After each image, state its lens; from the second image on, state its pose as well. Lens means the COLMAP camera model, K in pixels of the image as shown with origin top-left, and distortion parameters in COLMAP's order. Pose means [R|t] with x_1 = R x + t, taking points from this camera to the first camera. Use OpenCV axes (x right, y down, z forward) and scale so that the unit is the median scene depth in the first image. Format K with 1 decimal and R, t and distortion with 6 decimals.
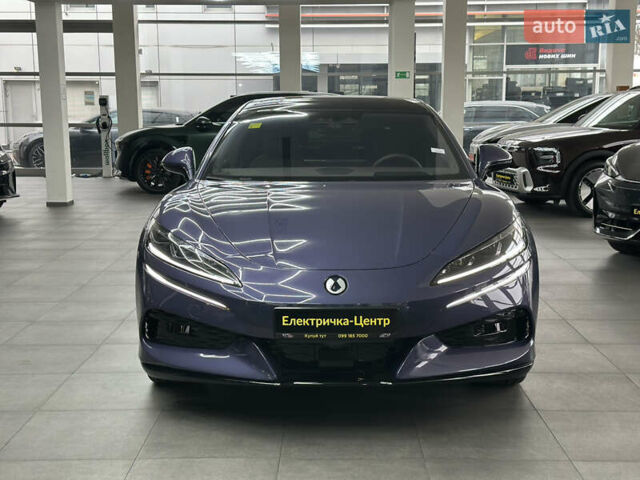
lens RADIAL K [[876.9, 0, 320.0], [0, 876.9, 240.0], [0, 0, 1]] dist [0.146513, -0.000875]
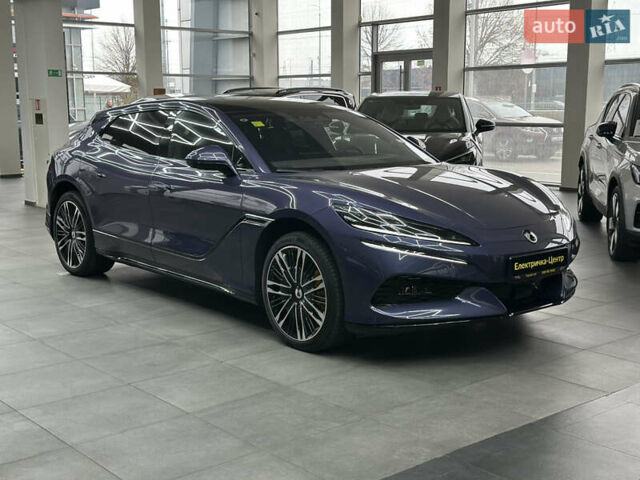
lens RADIAL K [[893.2, 0, 320.0], [0, 893.2, 240.0], [0, 0, 1]] dist [-0.008748, -0.032161]
pose [[0.756329, -0.097572, 0.646874, -1.123796], [0.097939, 0.994559, 0.035505, -0.023808], [-0.646819, 0.036501, 0.761770, 0.169030]]
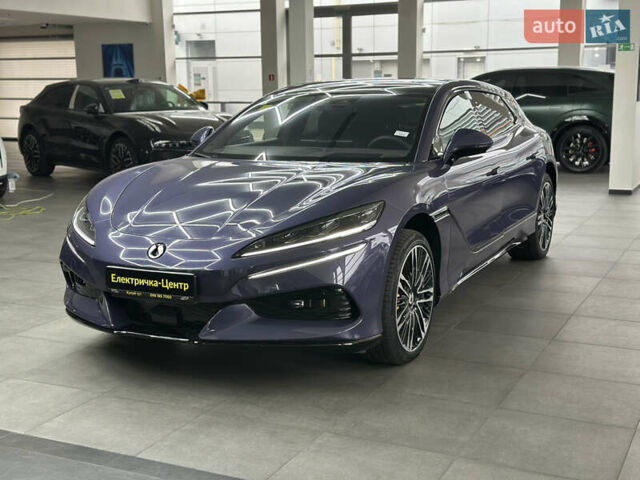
lens RADIAL K [[884.5, 0, 322.1], [0, 884.5, 253.8], [0, 0, 1]] dist [0.152652, -0.040350]
pose [[0.905453, 0.076637, -0.417471, 0.698203], [-0.059596, 0.996776, 0.053724, -0.019220], [0.420242, -0.023765, 0.907101, 0.049613]]
